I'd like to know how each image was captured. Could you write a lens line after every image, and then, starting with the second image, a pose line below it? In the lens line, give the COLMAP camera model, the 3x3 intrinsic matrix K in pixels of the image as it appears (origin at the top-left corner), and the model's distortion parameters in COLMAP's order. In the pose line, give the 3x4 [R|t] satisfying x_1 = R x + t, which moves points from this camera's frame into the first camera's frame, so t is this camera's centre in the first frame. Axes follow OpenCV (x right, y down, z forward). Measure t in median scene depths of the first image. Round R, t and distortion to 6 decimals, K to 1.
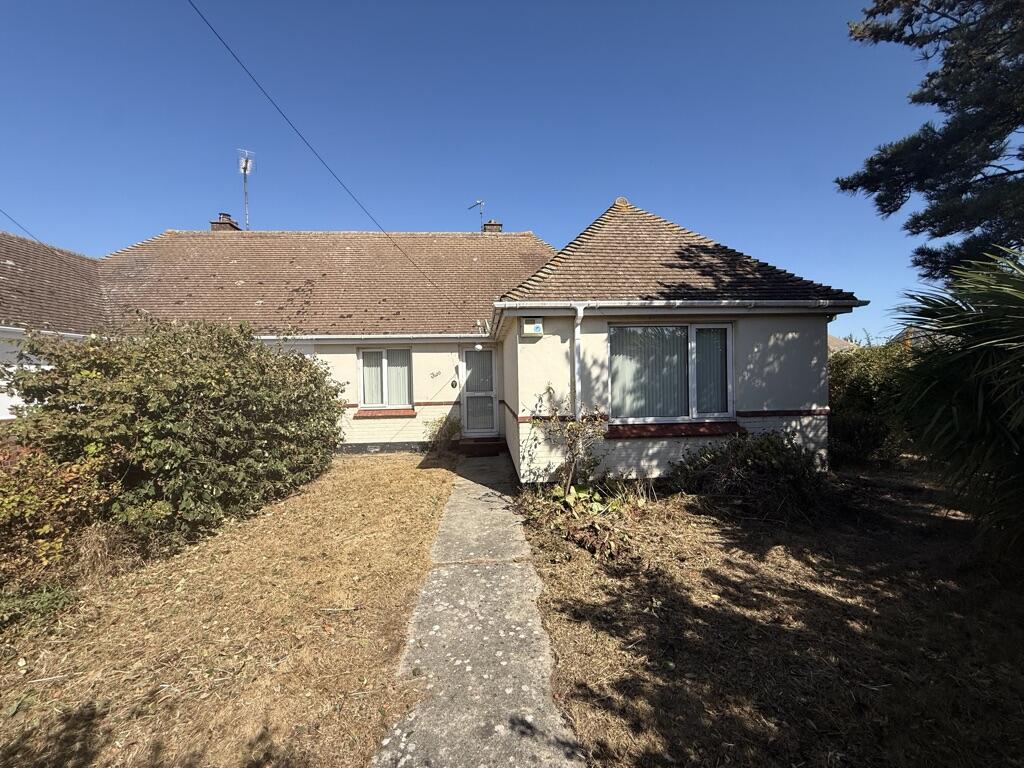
lens RADIAL K [[408.2, 0, 509.1], [0, 408.2, 379.6], [0, 0, 1]] dist [-0.000875, 0.000031]
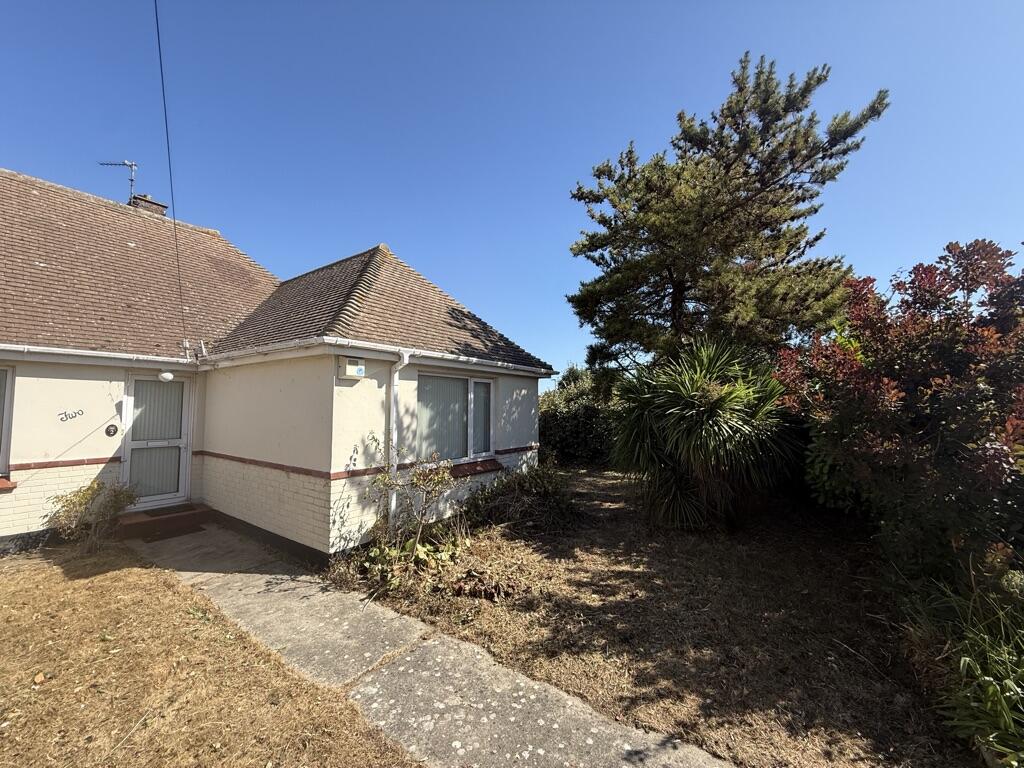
lens RADIAL K [[408.2, 0, 509.1], [0, 408.2, 379.6], [0, 0, 1]] dist [-0.000875, 0.000031]
pose [[0.632352, 0.072439, 0.771287, -0.404149], [-0.008952, 0.996235, -0.086226, -0.031285], [-0.774629, 0.047620, 0.630620, 0.179209]]
